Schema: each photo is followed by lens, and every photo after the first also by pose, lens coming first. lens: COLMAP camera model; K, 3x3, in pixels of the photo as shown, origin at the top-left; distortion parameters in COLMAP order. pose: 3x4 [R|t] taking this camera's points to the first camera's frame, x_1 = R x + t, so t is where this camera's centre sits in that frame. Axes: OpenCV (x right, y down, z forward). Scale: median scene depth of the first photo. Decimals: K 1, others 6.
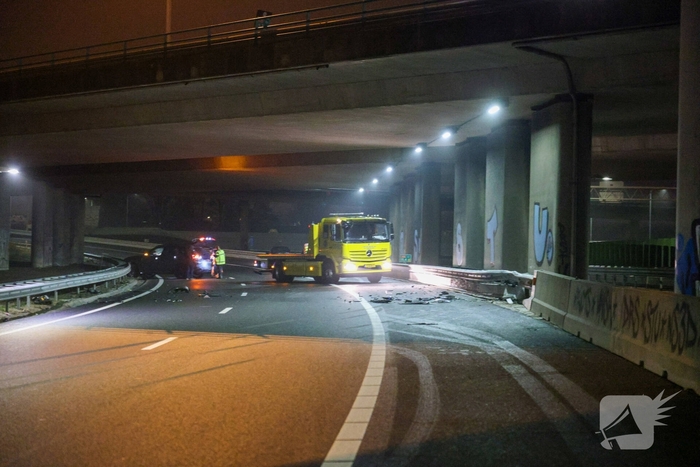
lens RADIAL K [[1346.3, 0, 350.0], [0, 1346.3, 233.5], [0, 0, 1]] dist [-0.006817, -0.338694]
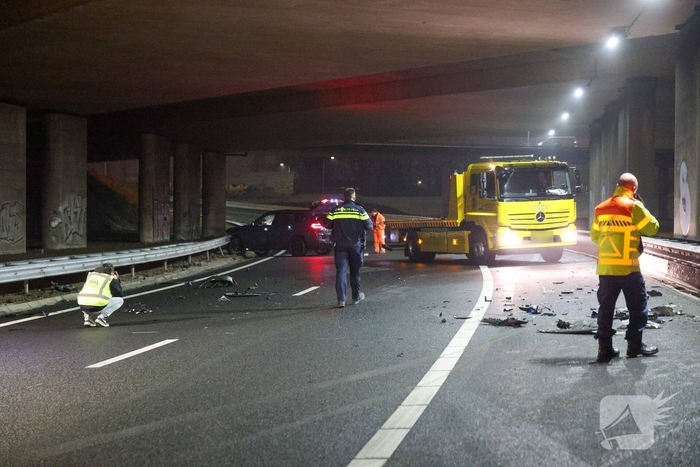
lens RADIAL K [[1346.3, 0, 350.0], [0, 1346.3, 233.5], [0, 0, 1]] dist [-0.006817, -0.338694]
pose [[0.985884, -0.015887, -0.166673, 0.030718], [0.019979, 0.999538, 0.022900, 0.006125], [0.166233, -0.025907, 0.985746, 0.352508]]
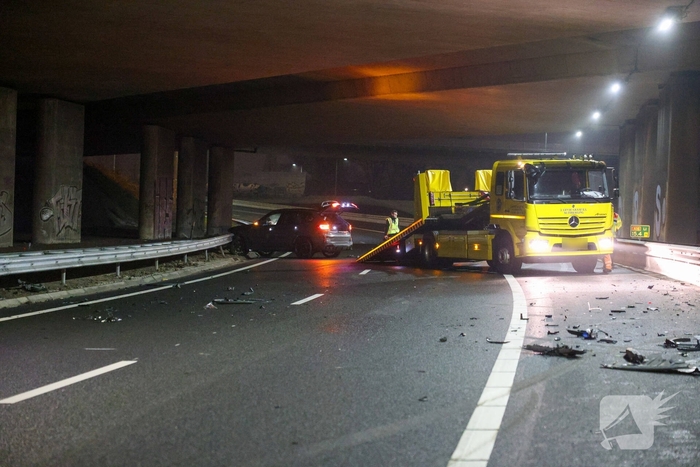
lens RADIAL K [[1346.3, 0, 350.0], [0, 1346.3, 233.5], [0, 0, 1]] dist [-0.006817, -0.338694]
pose [[0.984474, 0.010395, -0.175222, 0.020428], [-0.006876, 0.999763, 0.020679, 0.008379], [0.175396, -0.019153, 0.984312, 0.415736]]
